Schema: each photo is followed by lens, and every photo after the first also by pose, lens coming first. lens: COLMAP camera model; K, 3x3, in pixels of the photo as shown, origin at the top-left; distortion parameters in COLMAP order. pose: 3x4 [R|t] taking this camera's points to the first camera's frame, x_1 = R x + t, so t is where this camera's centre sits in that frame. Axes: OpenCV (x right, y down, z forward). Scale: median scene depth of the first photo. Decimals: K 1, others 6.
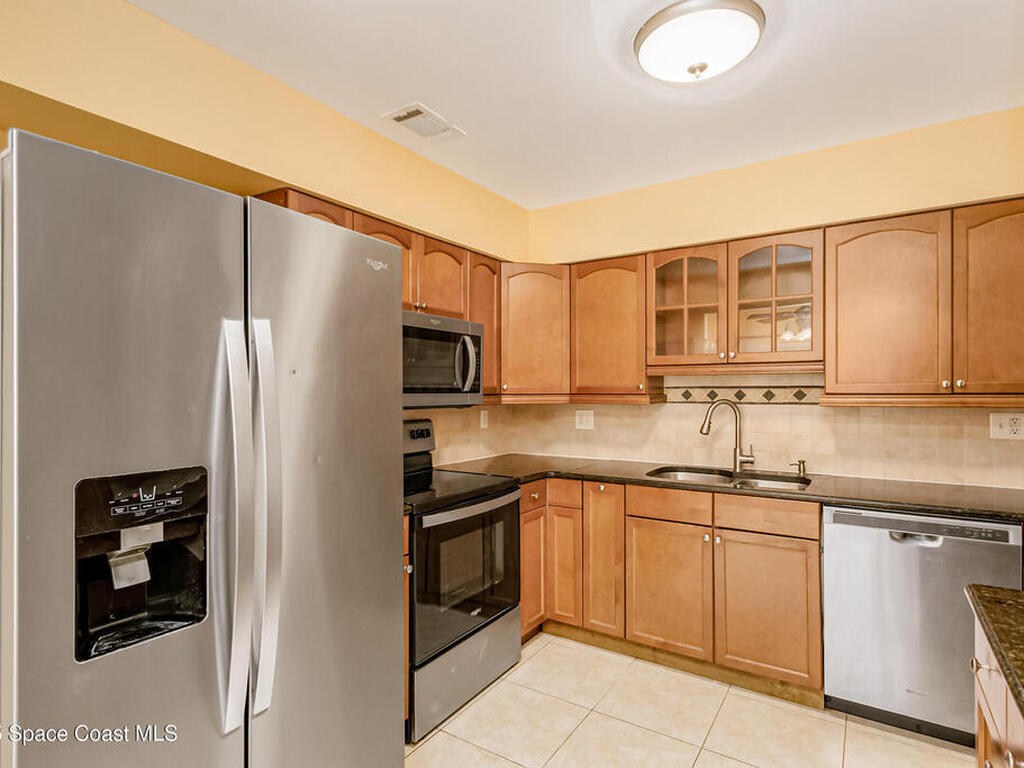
lens RADIAL K [[541.4, 0, 507.5], [0, 541.4, 389.3], [0, 0, 1]] dist [0.007243, 0.000616]
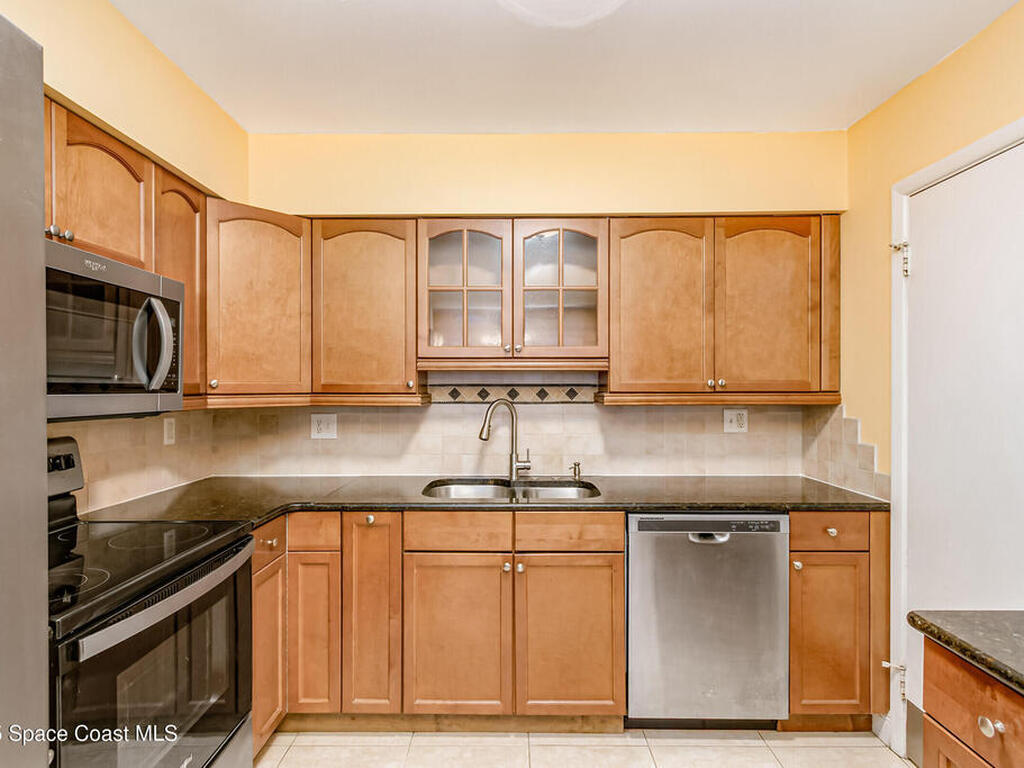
lens RADIAL K [[541.4, 0, 507.5], [0, 541.4, 389.3], [0, 0, 1]] dist [0.007243, 0.000616]
pose [[0.840219, 0.000722, 0.542246, -0.070405], [-0.002326, 0.999995, 0.002273, 0.000948], [-0.542242, -0.003171, 0.840217, 0.263605]]
